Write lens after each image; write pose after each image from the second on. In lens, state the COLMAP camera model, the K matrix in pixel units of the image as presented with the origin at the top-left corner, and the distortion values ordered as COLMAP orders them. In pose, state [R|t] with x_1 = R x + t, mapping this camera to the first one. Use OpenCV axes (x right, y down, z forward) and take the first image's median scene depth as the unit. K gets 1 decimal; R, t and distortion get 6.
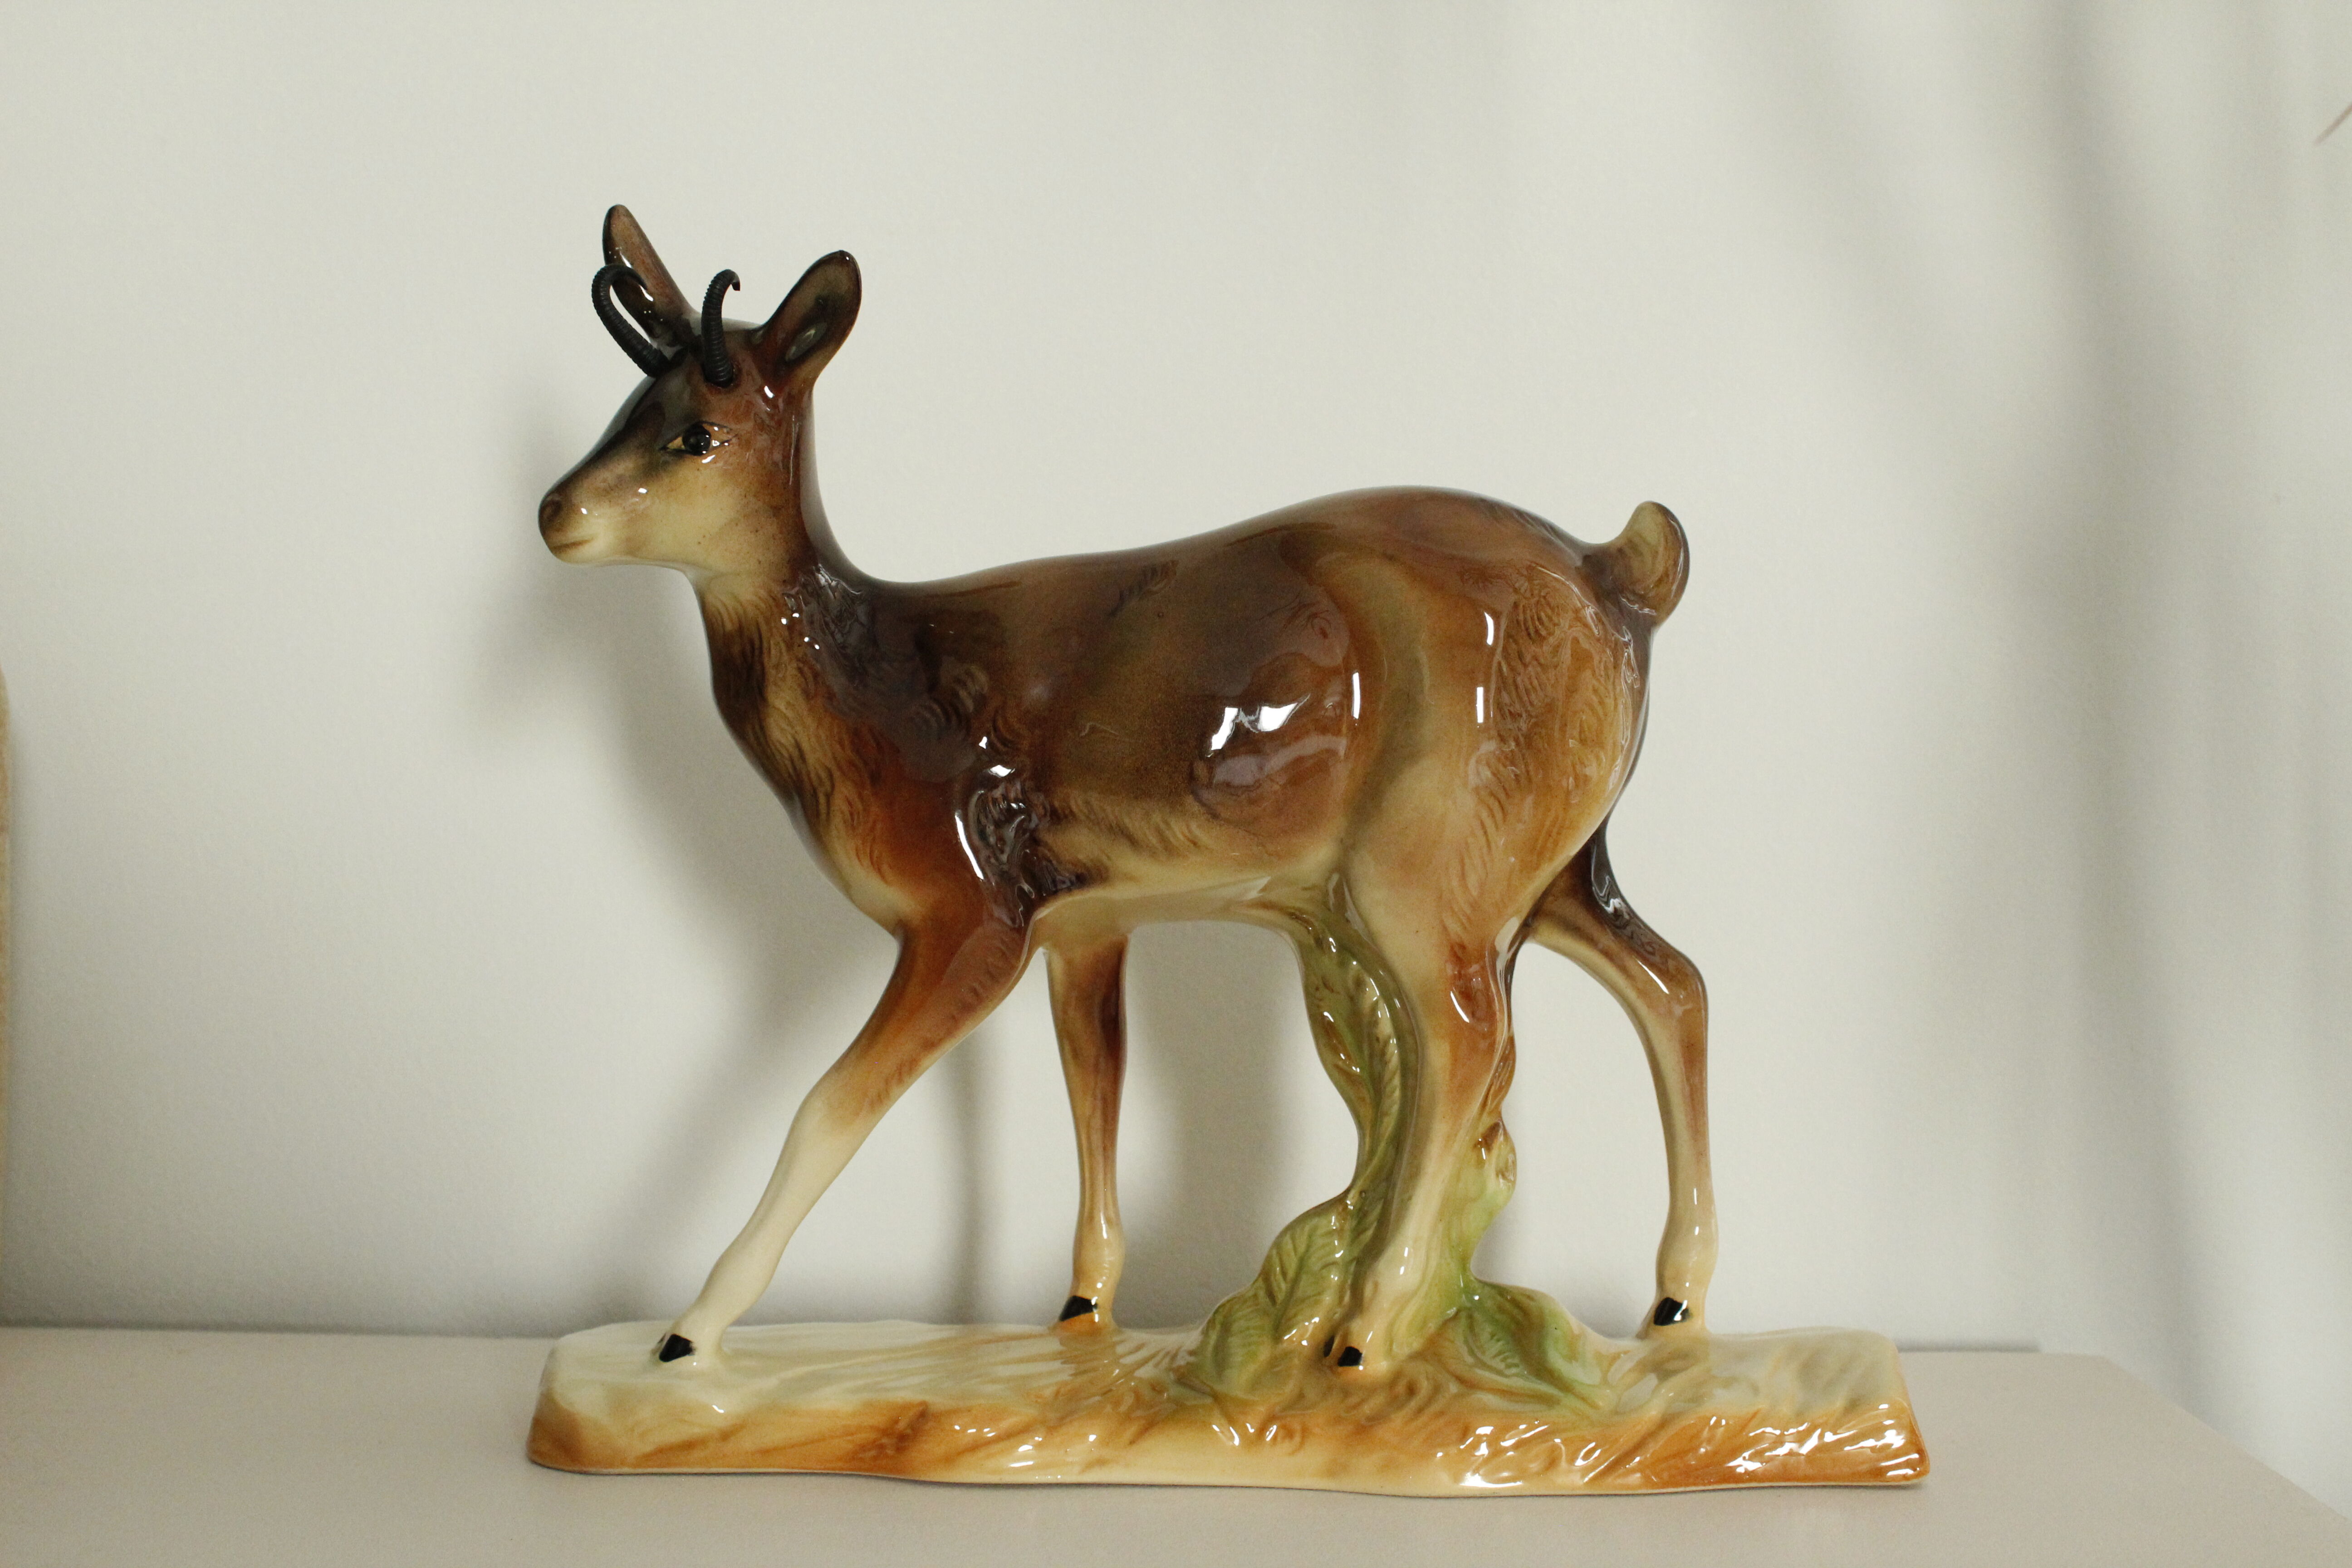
lens RADIAL K [[2629.1, 0, 1171.9], [0, 2629.1, 824.5], [0, 0, 1]] dist [-0.006492, -1.214002]
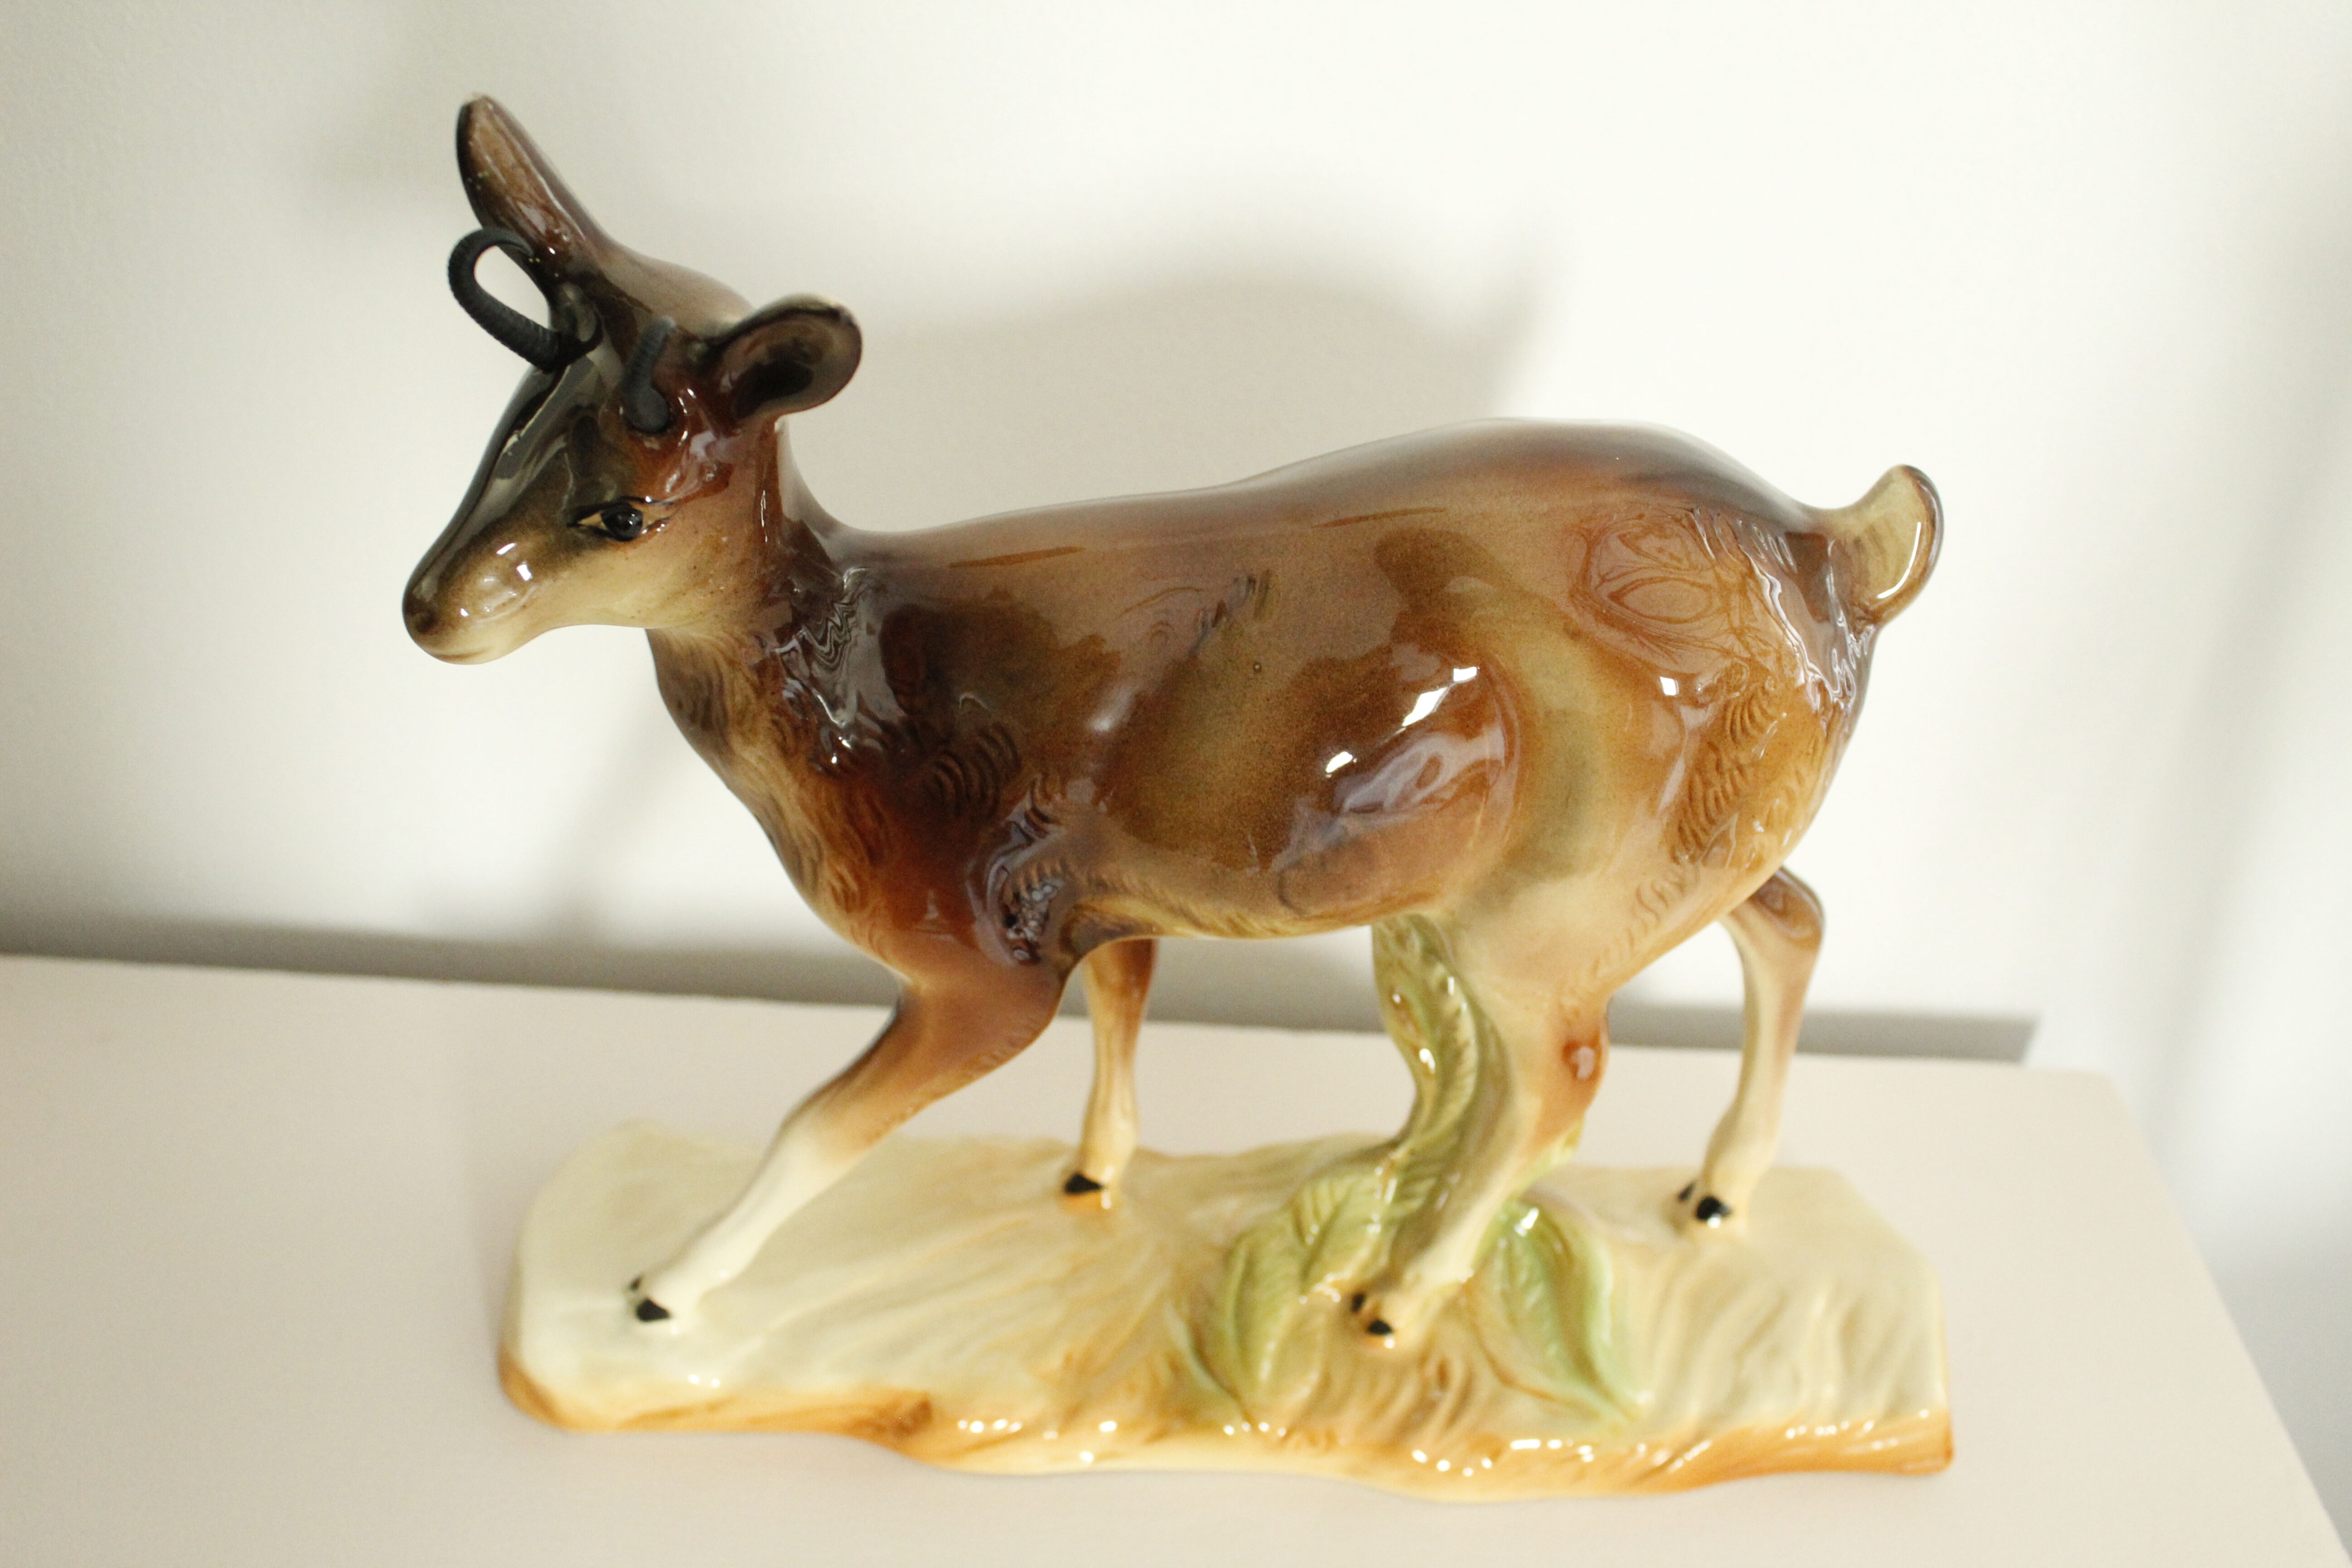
lens RADIAL K [[2350.0, 0, 1176.0], [0, 2350.0, 784.0], [0, 0, 1]] dist [-0.118300, 0.003607]
pose [[0.996724, 0.043225, 0.068356, -0.071173], [-0.073793, 0.831936, 0.549942, -0.415975], [-0.033096, -0.553185, 0.832401, 0.422454]]
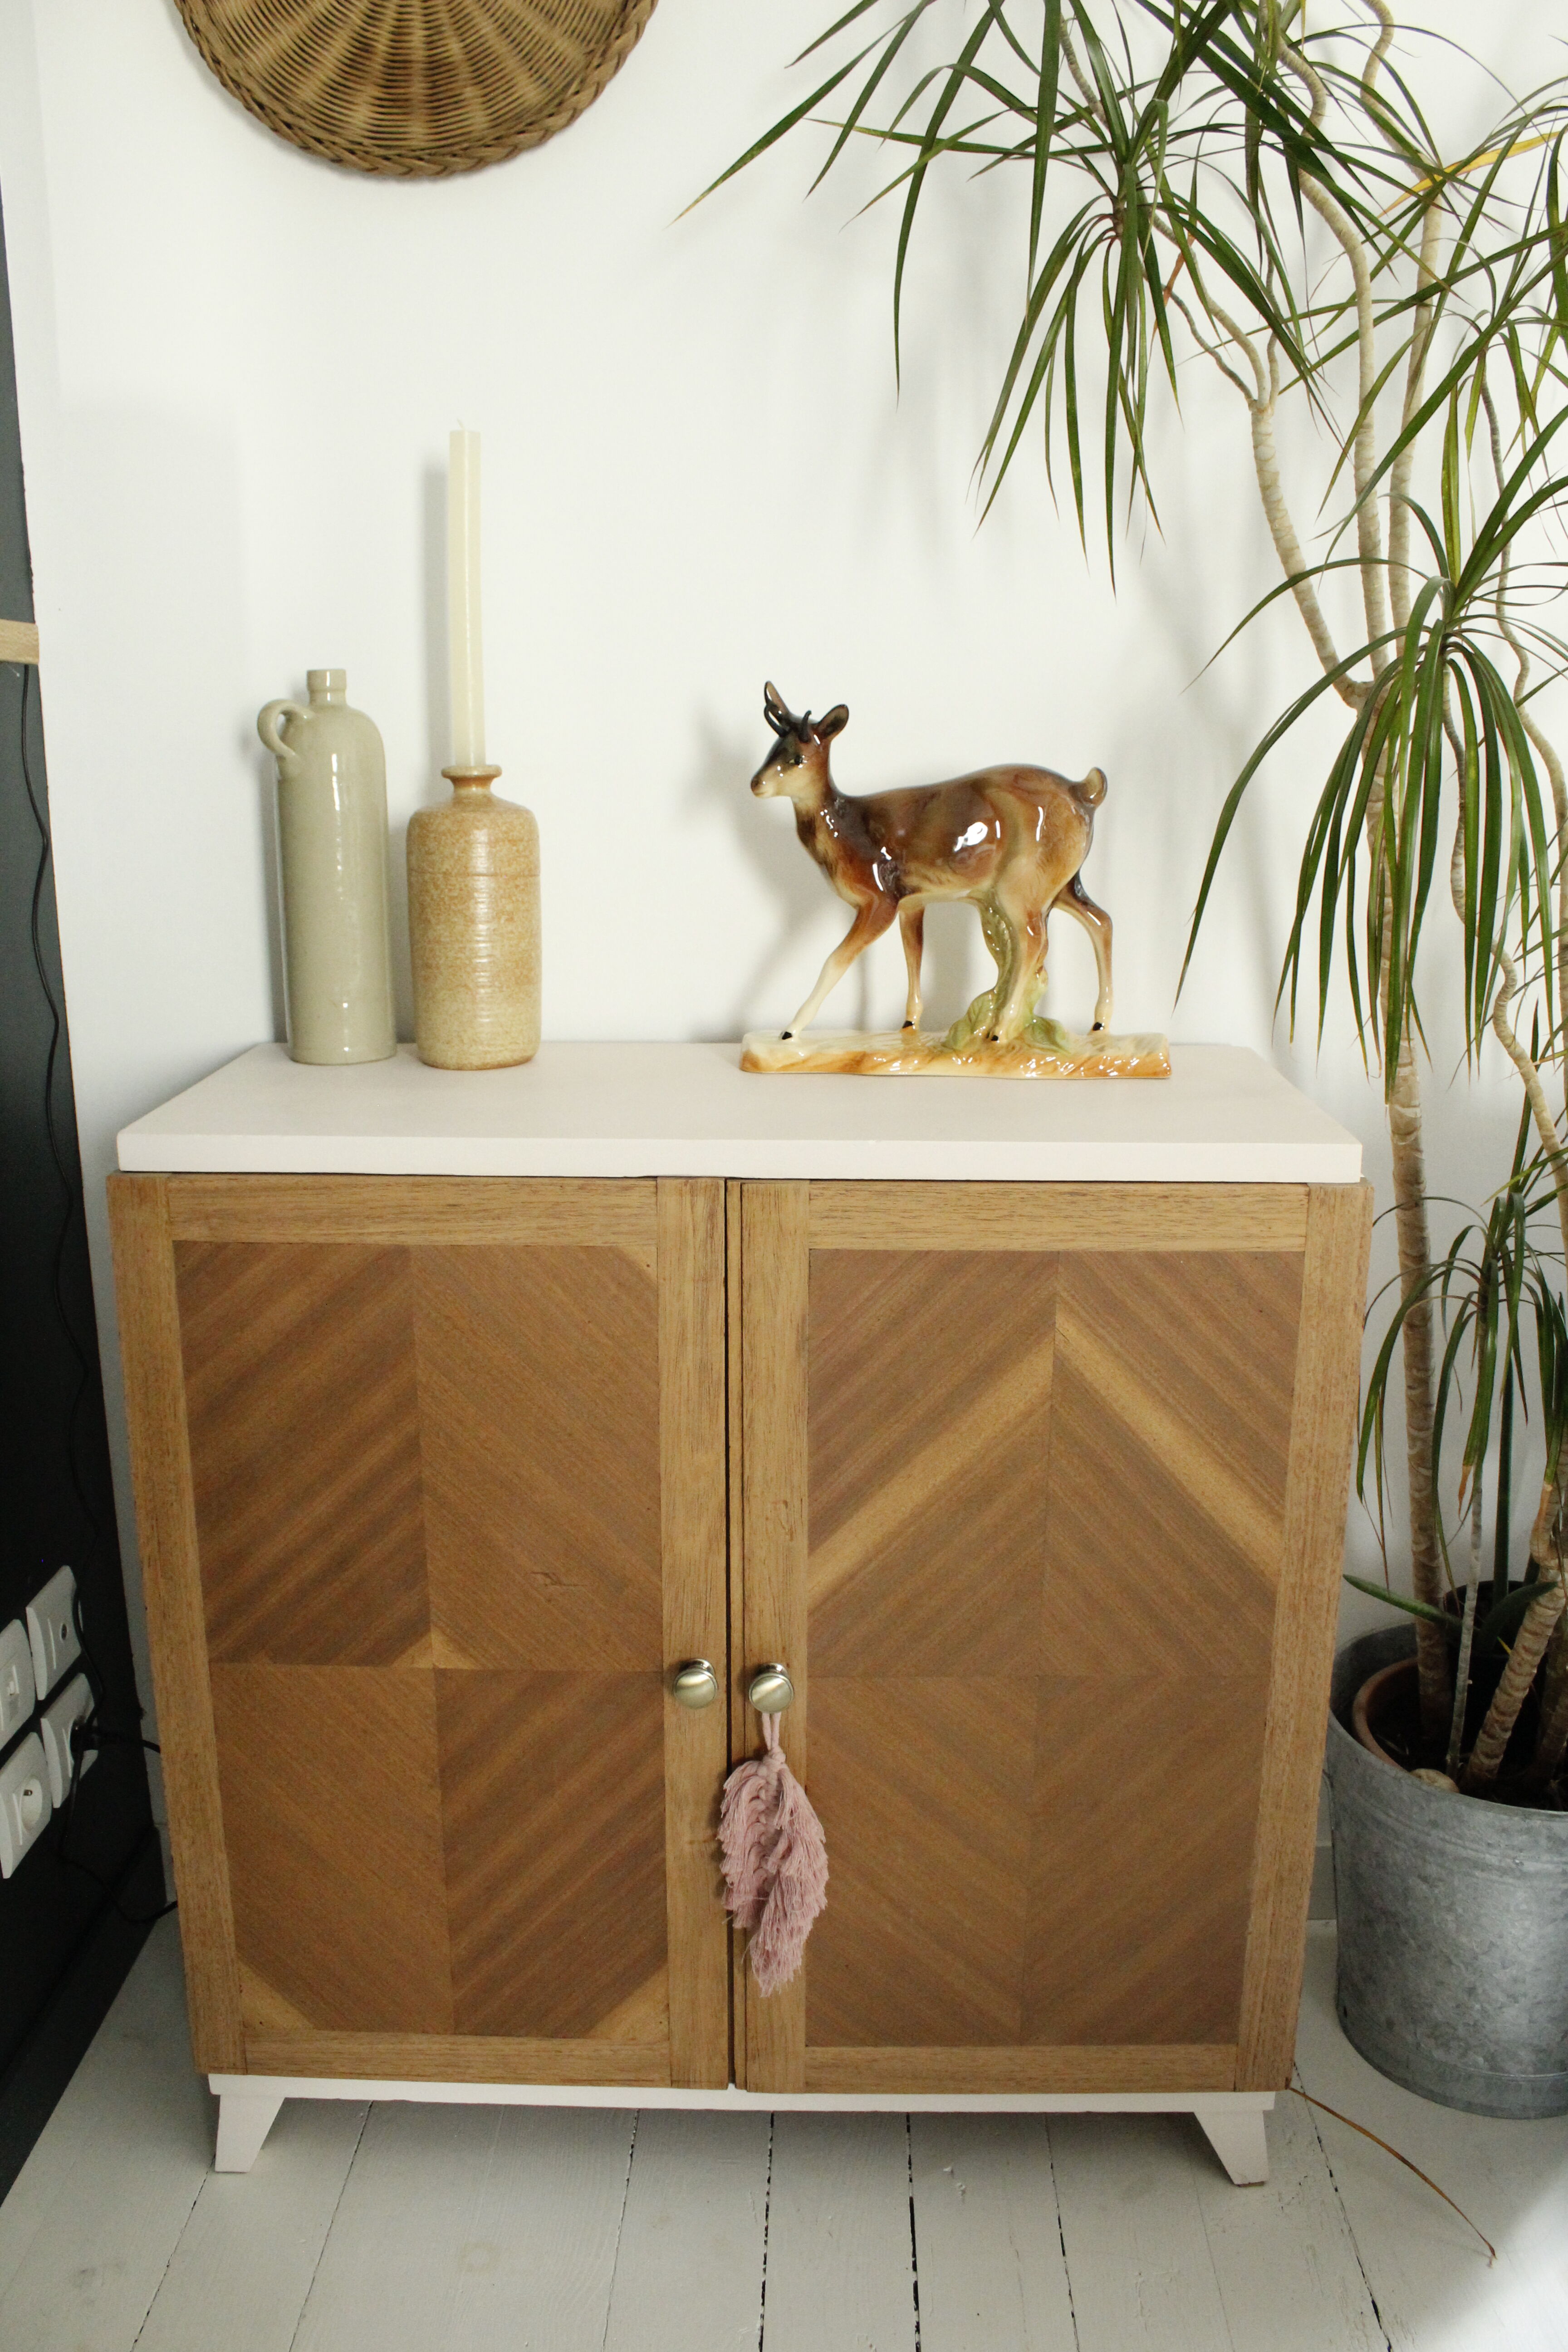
lens RADIAL K [[1904.6, 0, 783.7], [0, 1904.6, 1144.1], [0, 0, 1]] dist [-0.146199, 0.000290]
pose [[0.998766, 0.003060, -0.049564, -0.076688], [0.007834, 0.975893, 0.218108, -0.185722], [0.049037, -0.218227, 0.974665, -1.347039]]
